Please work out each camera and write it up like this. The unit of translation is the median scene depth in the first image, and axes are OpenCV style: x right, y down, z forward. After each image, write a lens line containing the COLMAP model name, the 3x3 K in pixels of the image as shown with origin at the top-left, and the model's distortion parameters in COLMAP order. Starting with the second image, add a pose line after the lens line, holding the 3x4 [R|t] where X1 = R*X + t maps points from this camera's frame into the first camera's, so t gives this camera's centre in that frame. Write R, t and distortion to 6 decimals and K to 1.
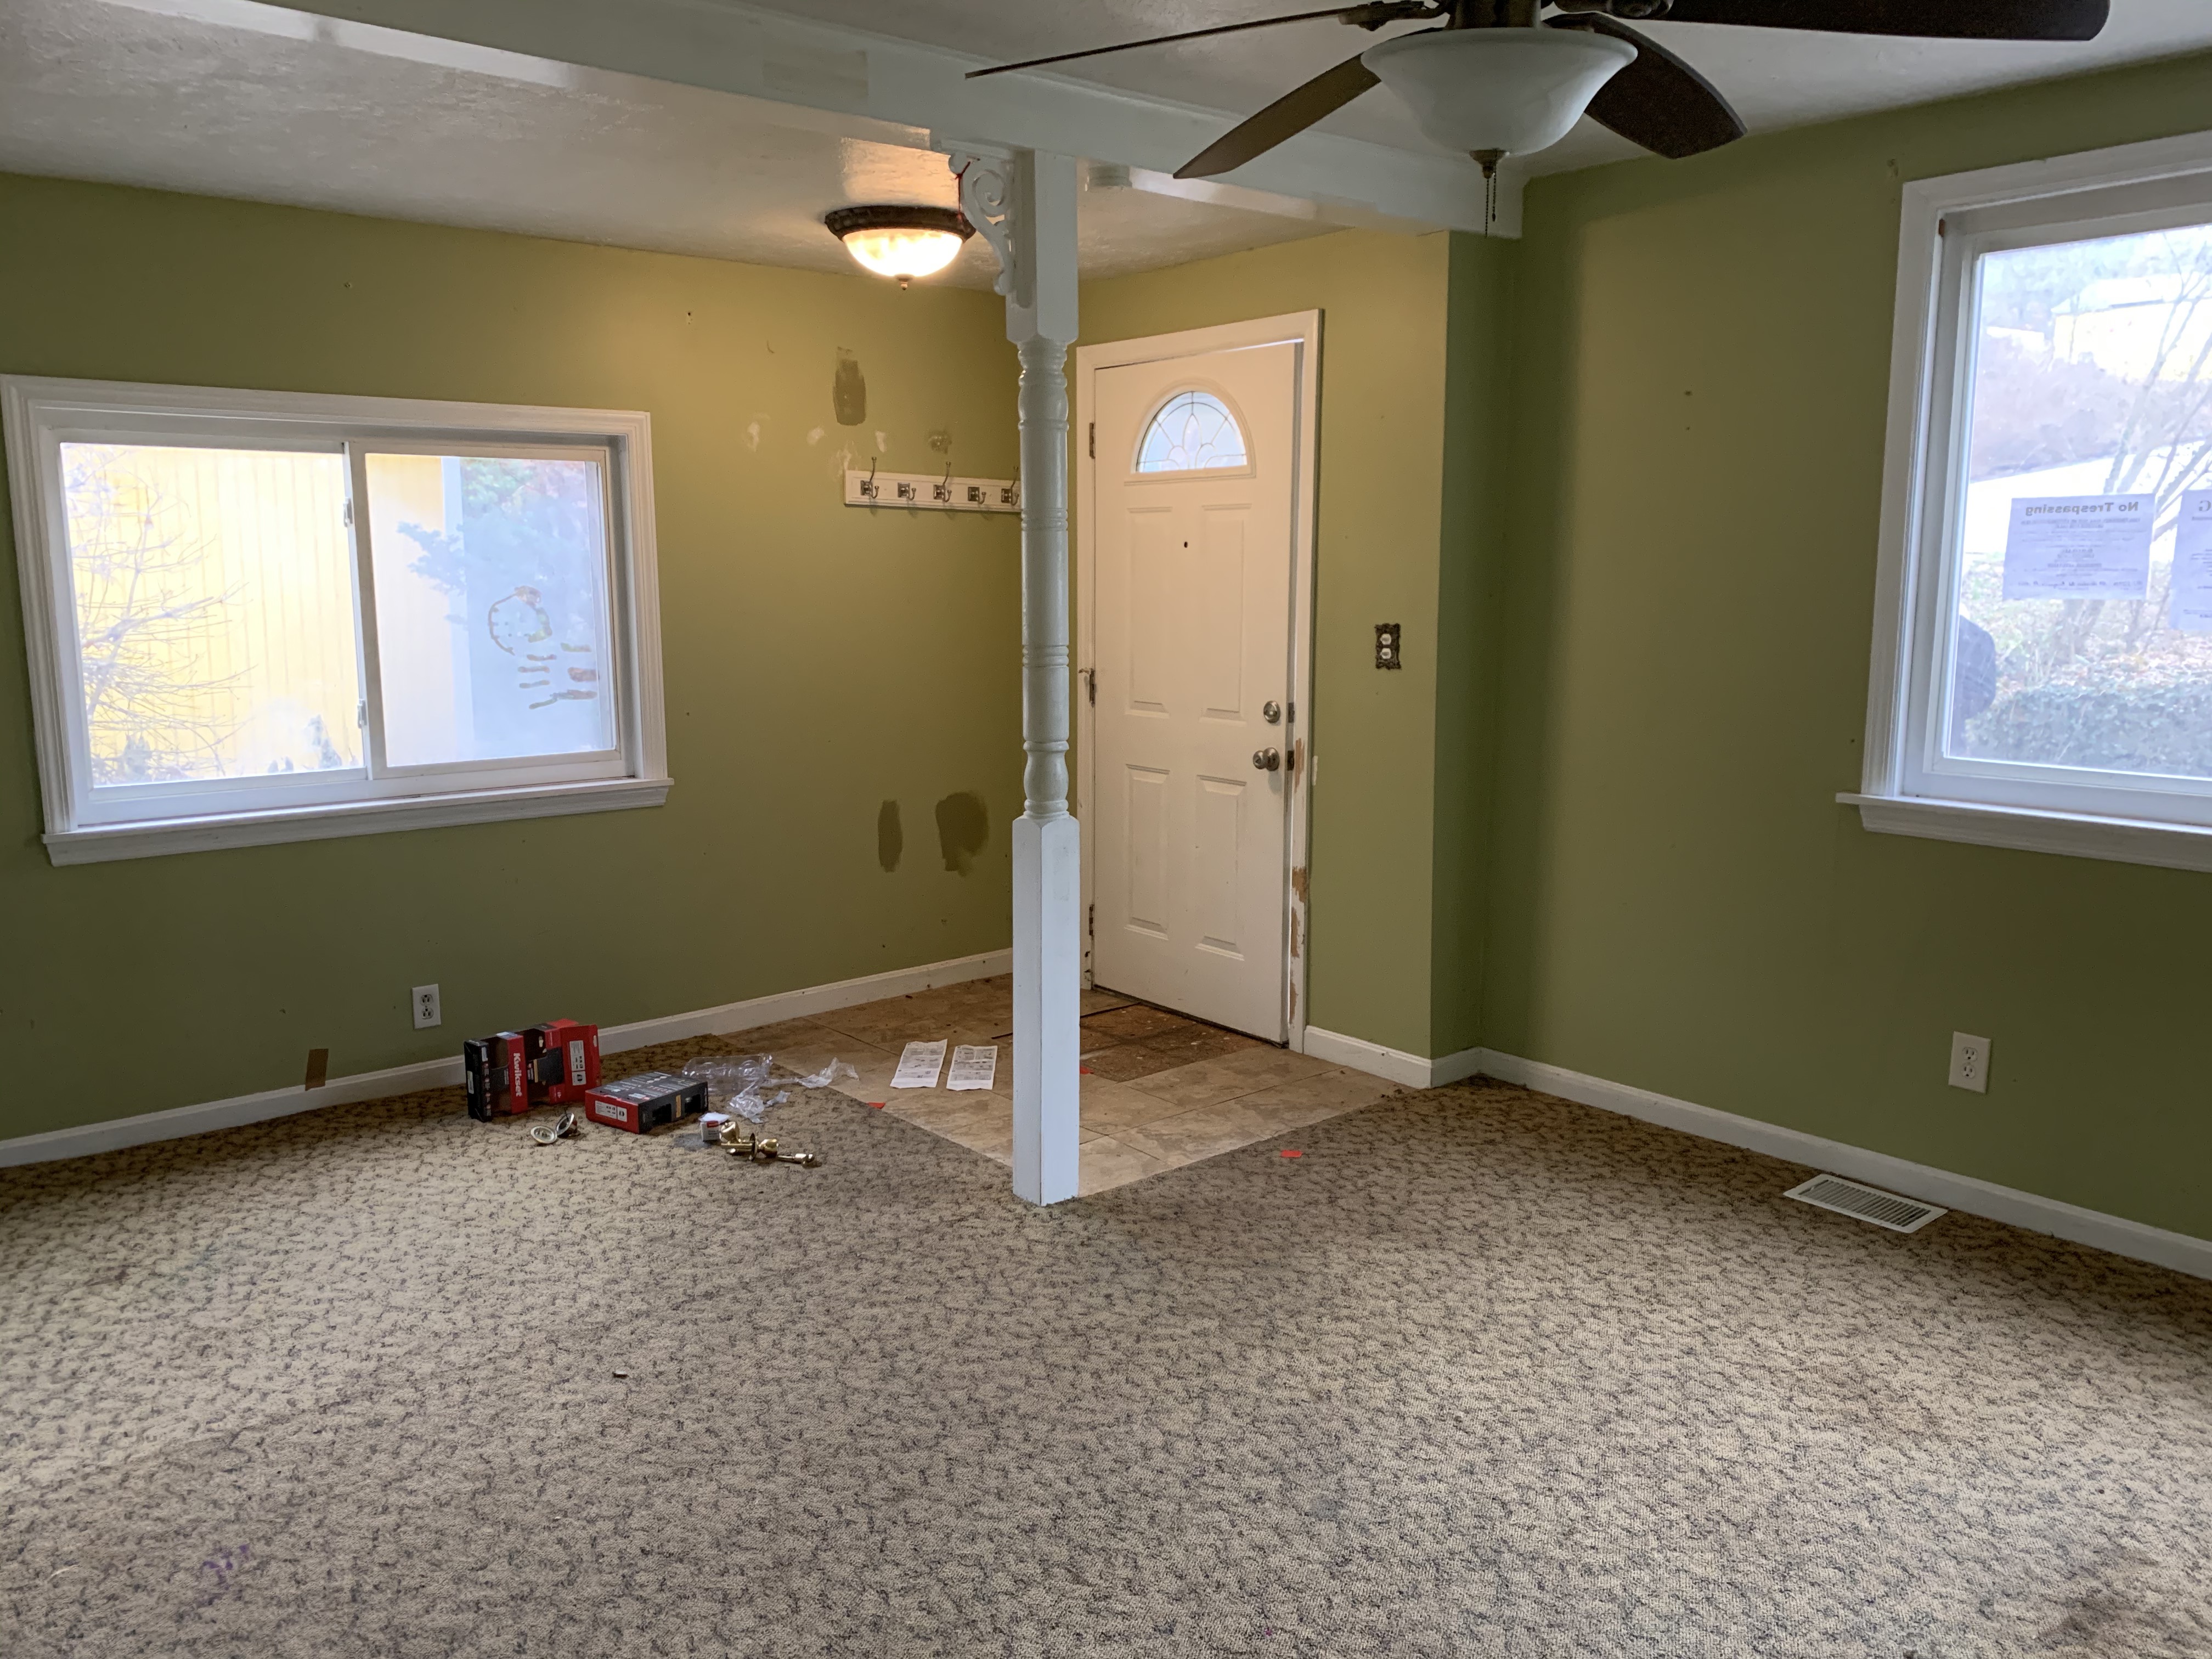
lens RADIAL K [[1694.2, 0, 1116.1], [0, 1694.2, 862.7], [0, 0, 1]] dist [0.037196, -0.024510]
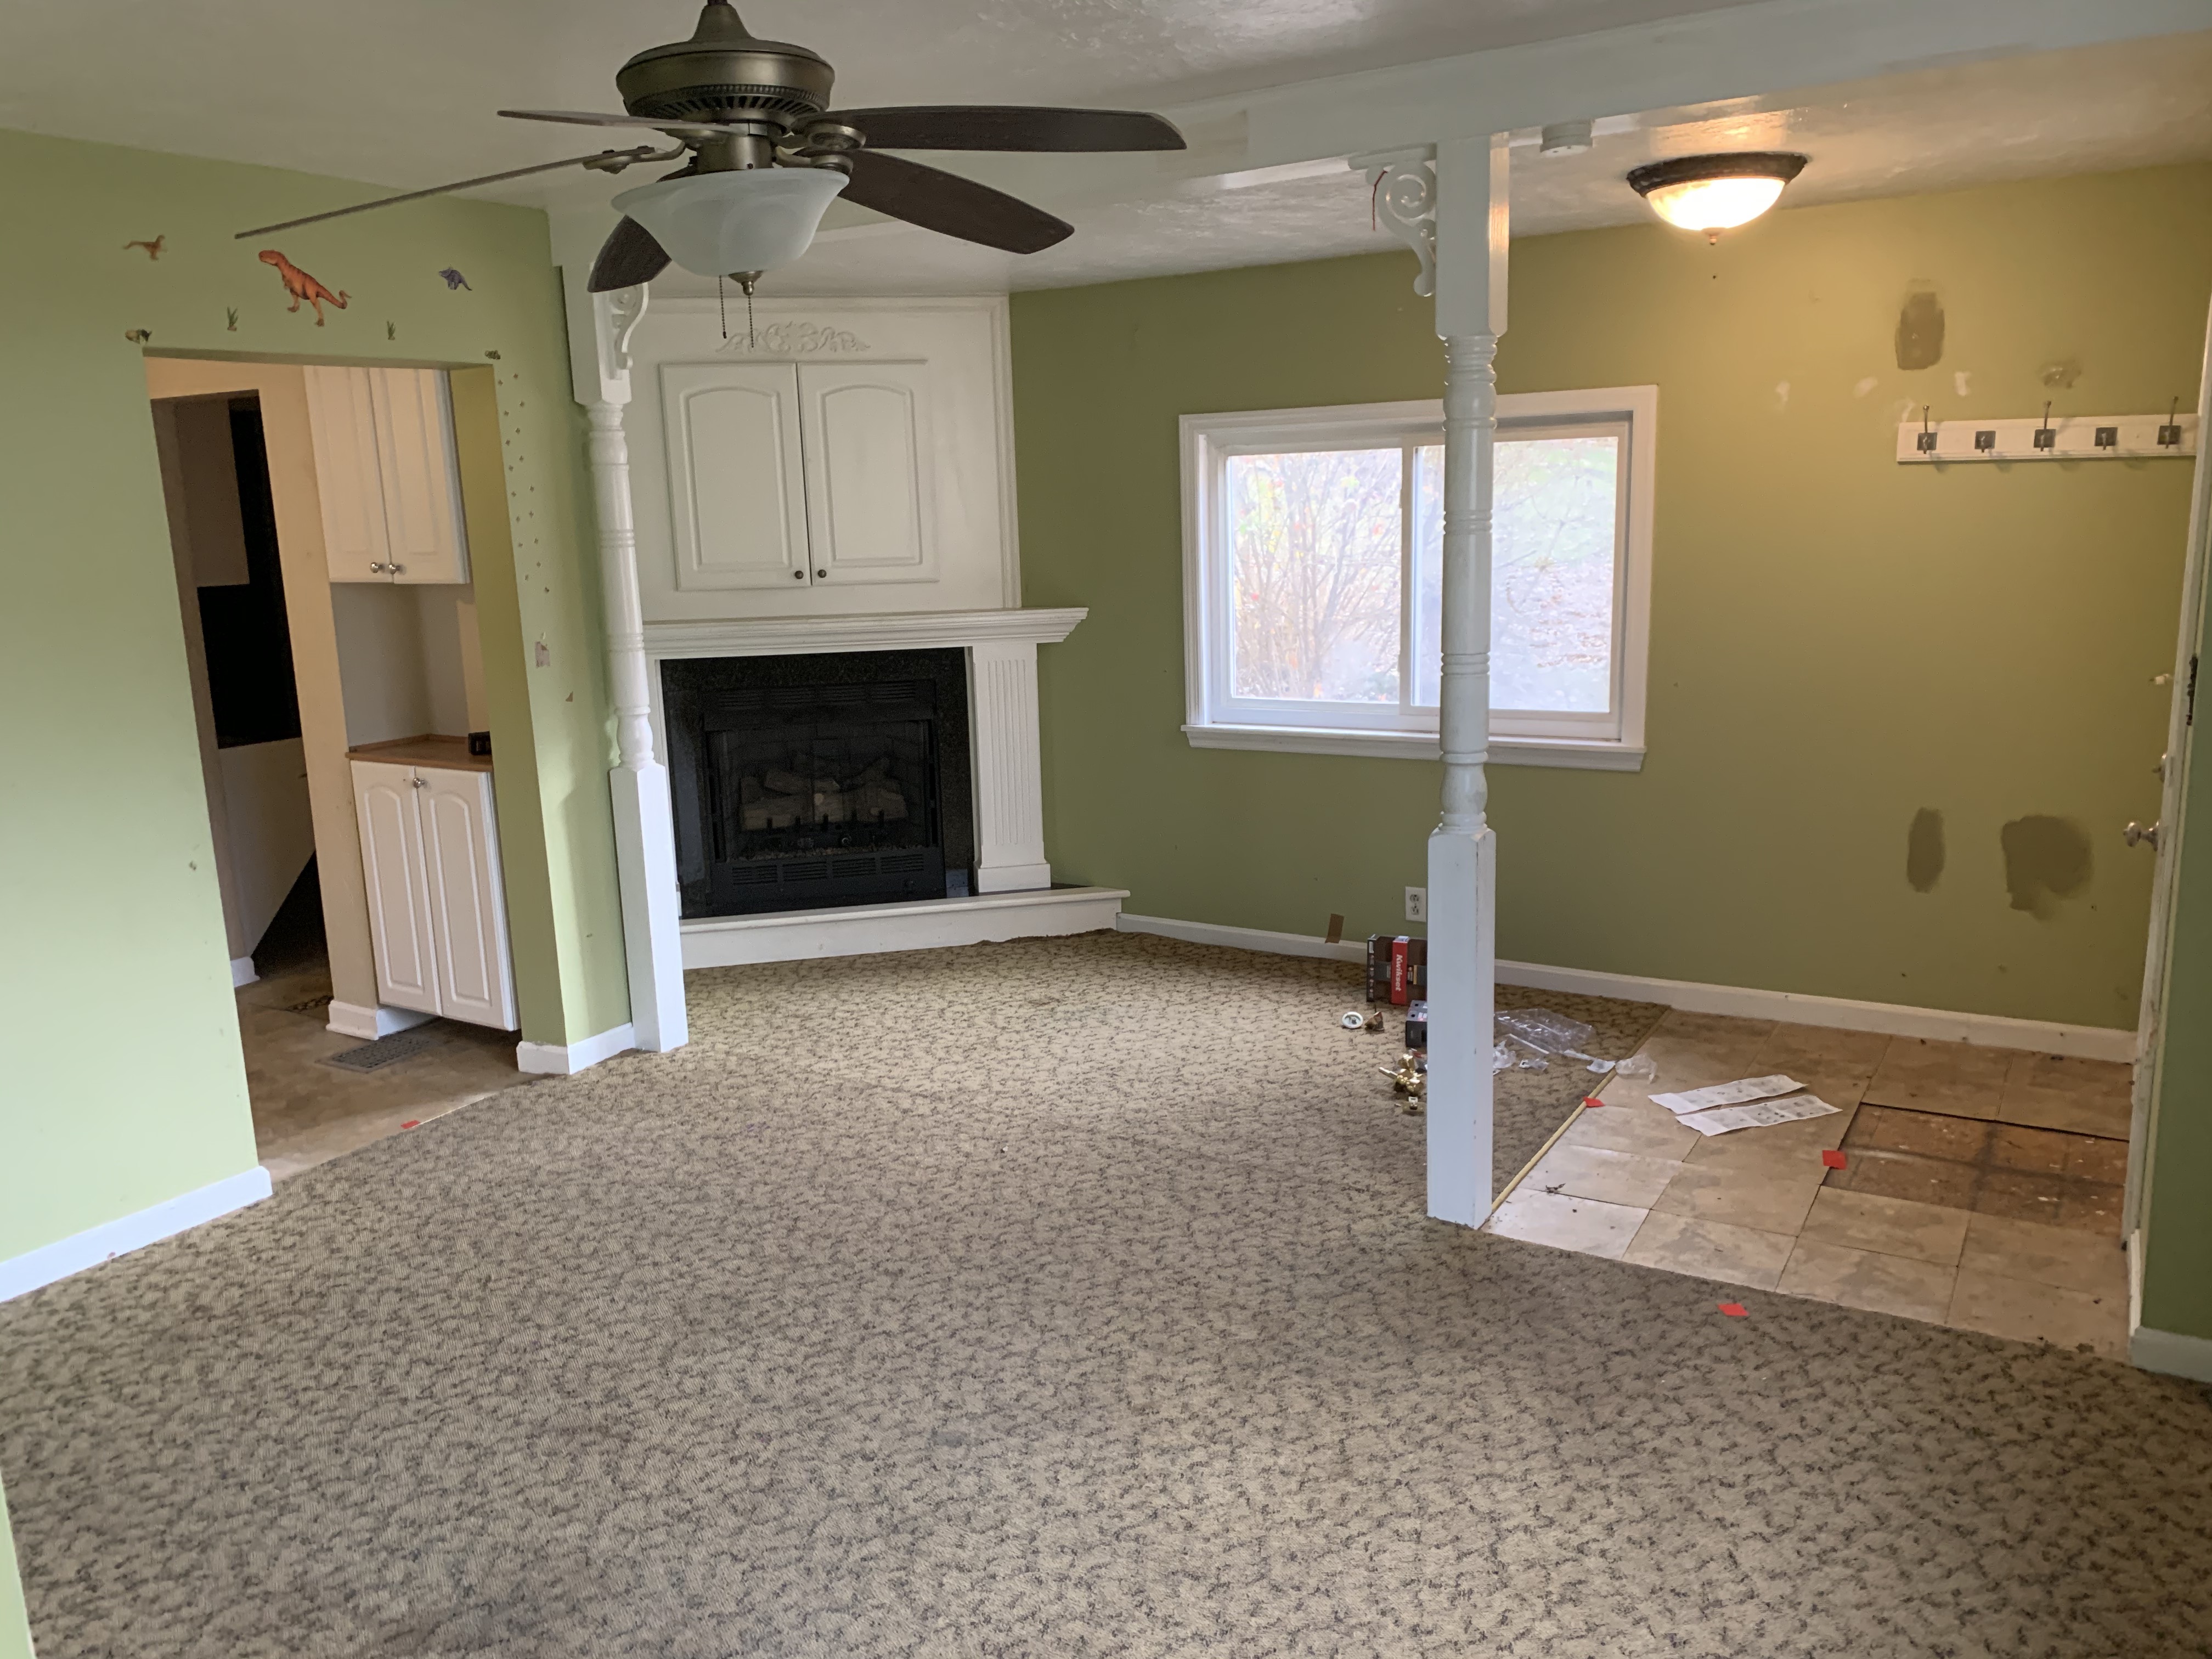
lens RADIAL K [[1694.2, 0, 1074.2], [0, 1694.2, 825.4], [0, 0, 1]] dist [0.037196, -0.024510]
pose [[0.291630, 0.177359, -0.939945, 0.577031], [-0.135800, 0.980383, 0.142855, -0.097782], [0.946842, 0.085984, 0.309994, 0.351643]]
